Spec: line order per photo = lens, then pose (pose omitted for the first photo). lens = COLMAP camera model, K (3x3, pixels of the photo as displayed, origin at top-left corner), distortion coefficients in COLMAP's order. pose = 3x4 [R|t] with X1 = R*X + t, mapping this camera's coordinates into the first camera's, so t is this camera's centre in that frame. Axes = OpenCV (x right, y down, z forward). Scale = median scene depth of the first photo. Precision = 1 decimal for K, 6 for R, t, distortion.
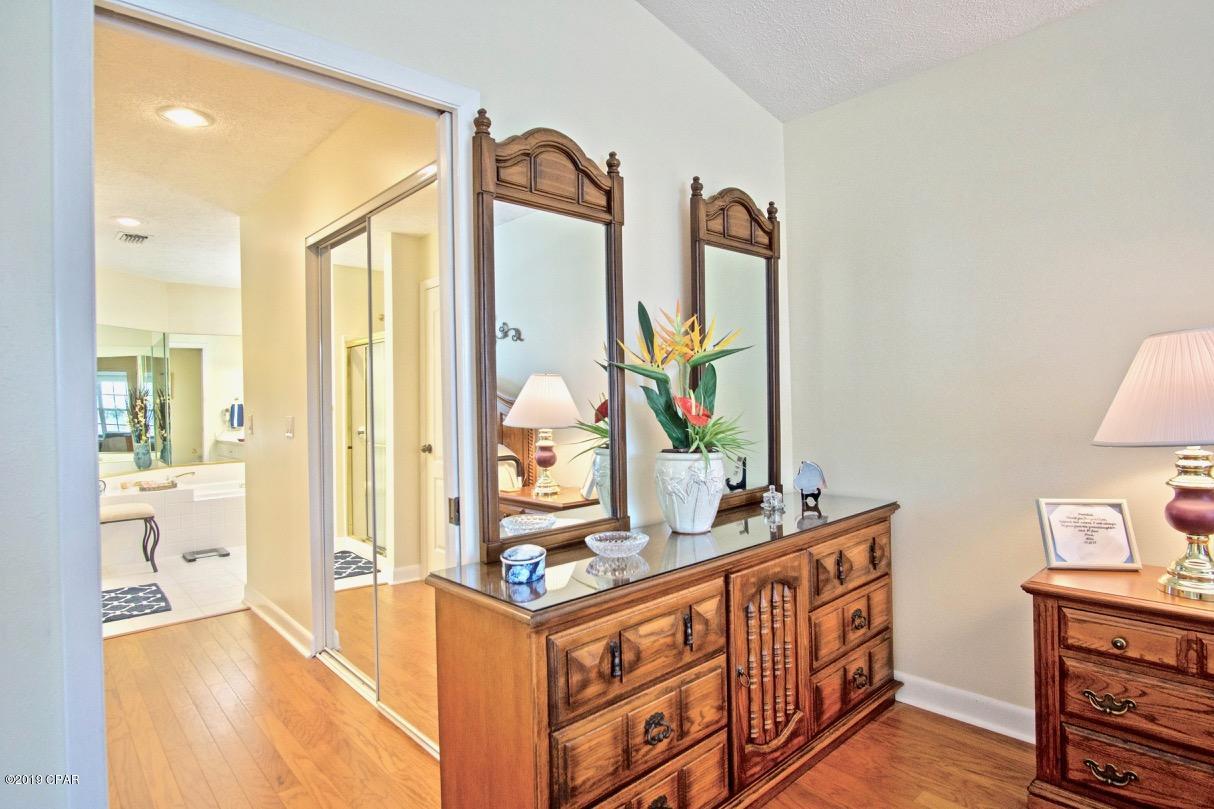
lens RADIAL K [[648.0, 0, 610.2], [0, 648.0, 398.1], [0, 0, 1]] dist [-0.031311, 0.002041]
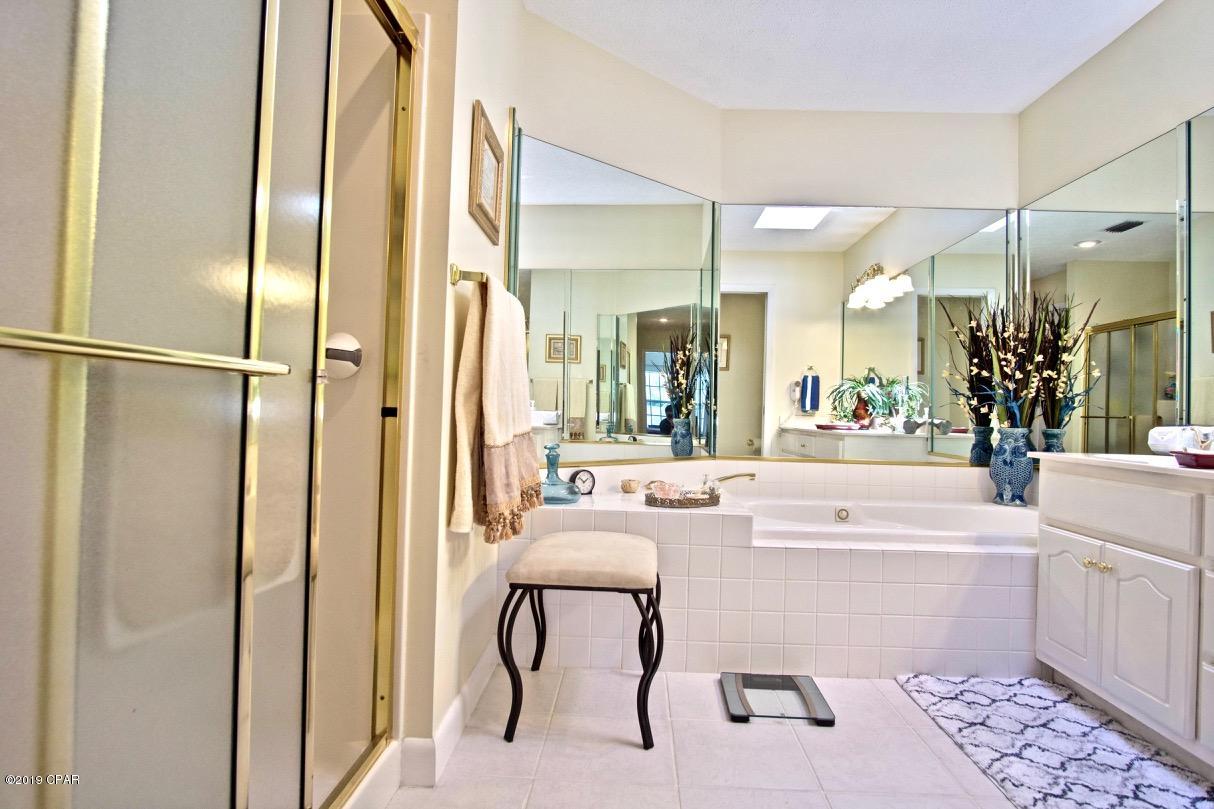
lens RADIAL K [[648.0, 0, 610.2], [0, 648.0, 398.1], [0, 0, 1]] dist [-0.031311, 0.002041]
pose [[0.704447, 0.028247, -0.709194, -0.323112], [-0.042569, 0.999090, -0.002491, 0.054748], [0.708479, 0.031945, 0.705009, 0.487840]]
